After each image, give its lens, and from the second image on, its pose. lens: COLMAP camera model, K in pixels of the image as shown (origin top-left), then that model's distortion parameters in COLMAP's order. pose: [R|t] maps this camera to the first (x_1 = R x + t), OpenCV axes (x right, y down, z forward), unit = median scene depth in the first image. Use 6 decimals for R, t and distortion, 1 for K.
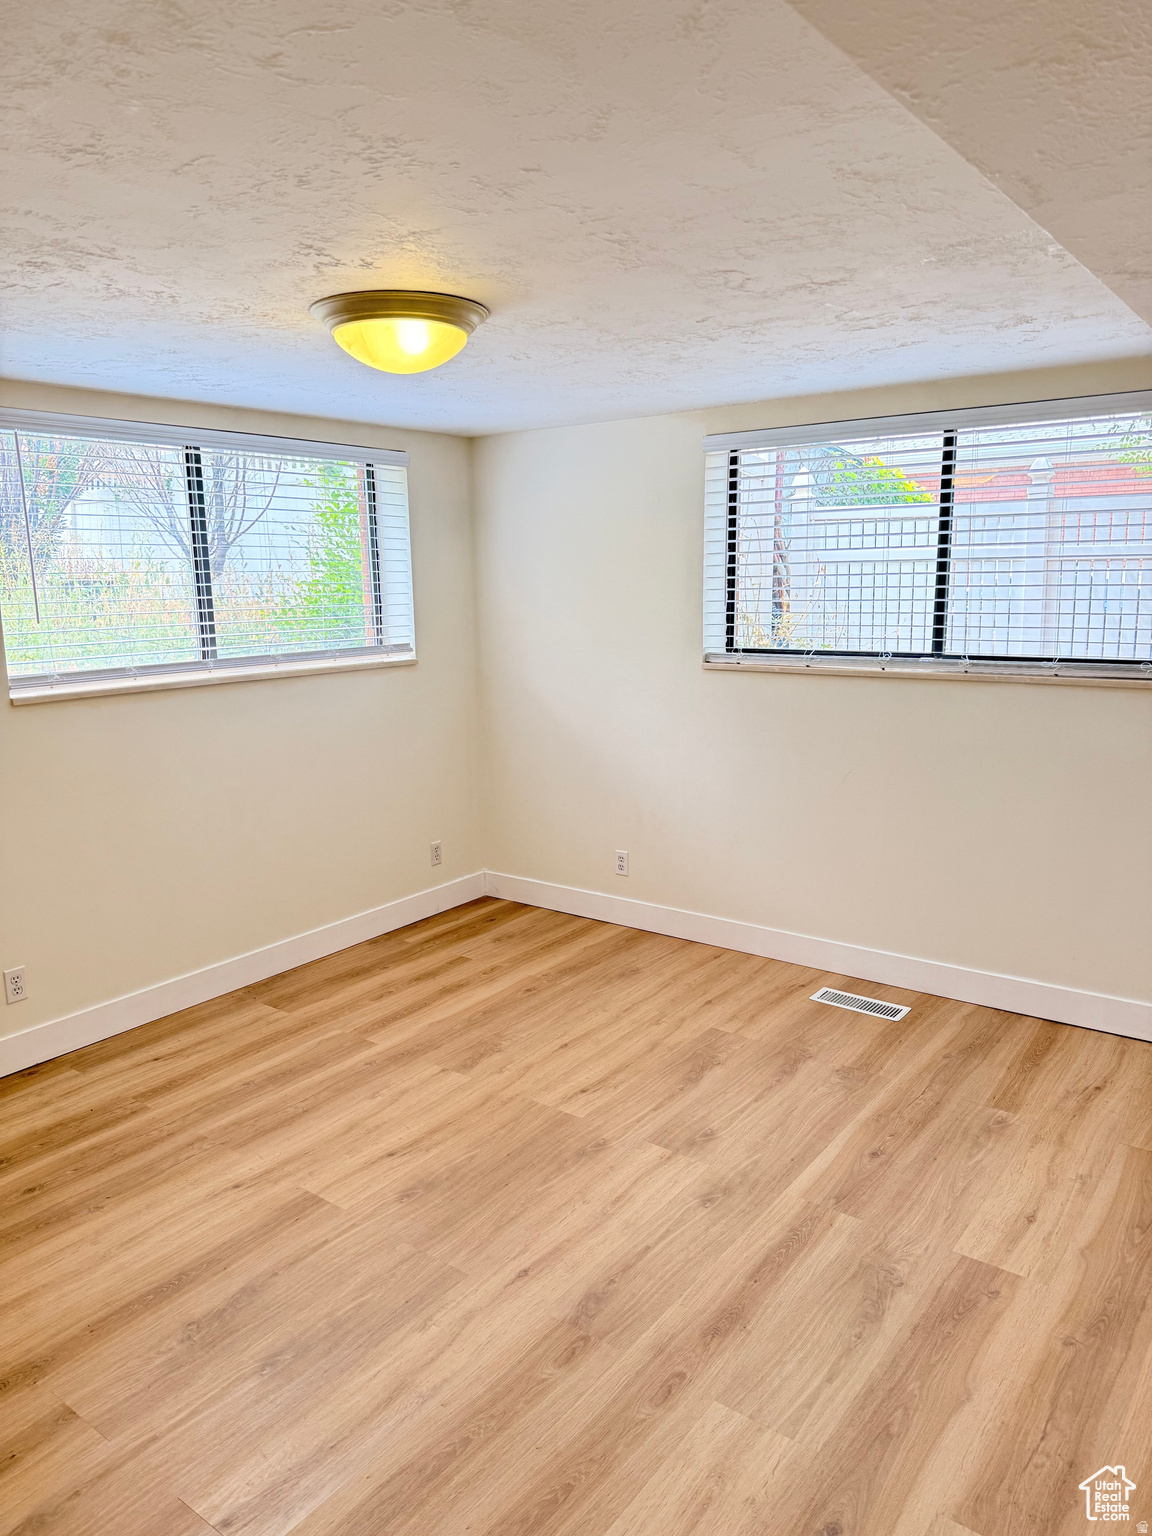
lens RADIAL K [[1092.2, 0, 580.4], [0, 1092.2, 763.1], [0, 0, 1]] dist [0.038256, -0.027090]
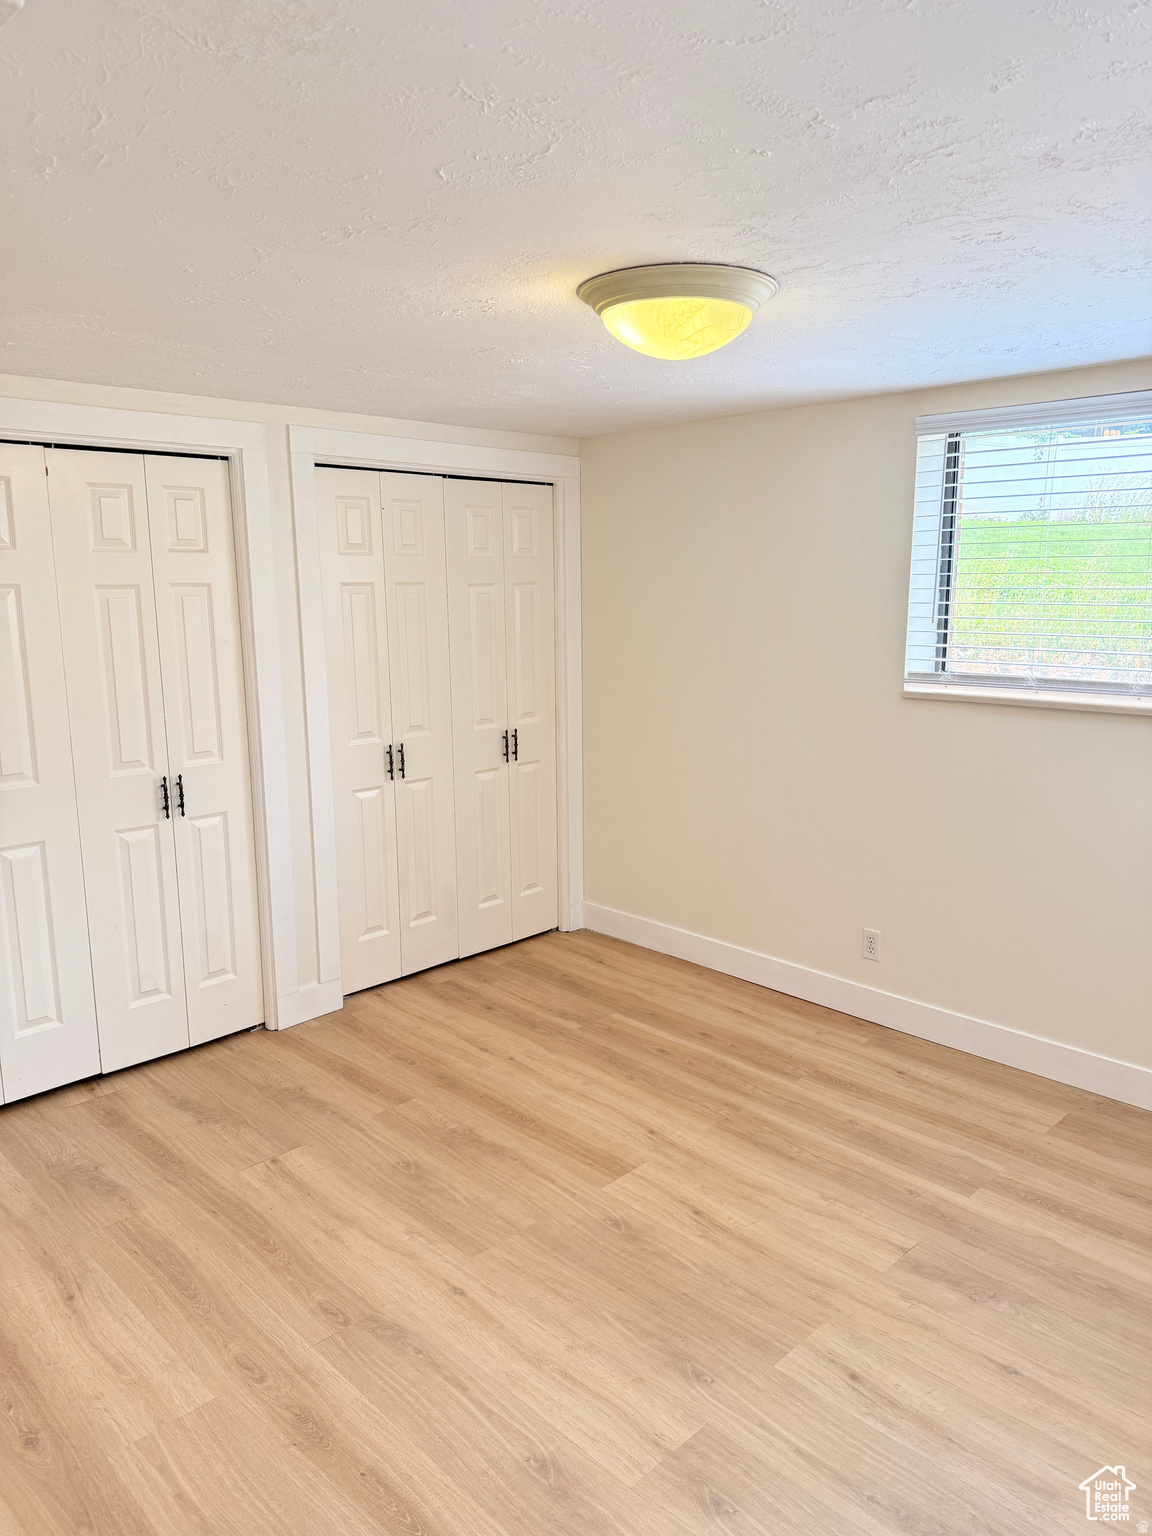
lens RADIAL K [[1092.2, 0, 566.1], [0, 1092.2, 774.8], [0, 0, 1]] dist [0.038256, -0.027090]
pose [[-0.163153, 0.198831, -0.966358, 0.697534], [-0.163149, 0.960560, 0.225183, -0.197241], [0.973018, 0.194400, -0.124279, 0.978104]]
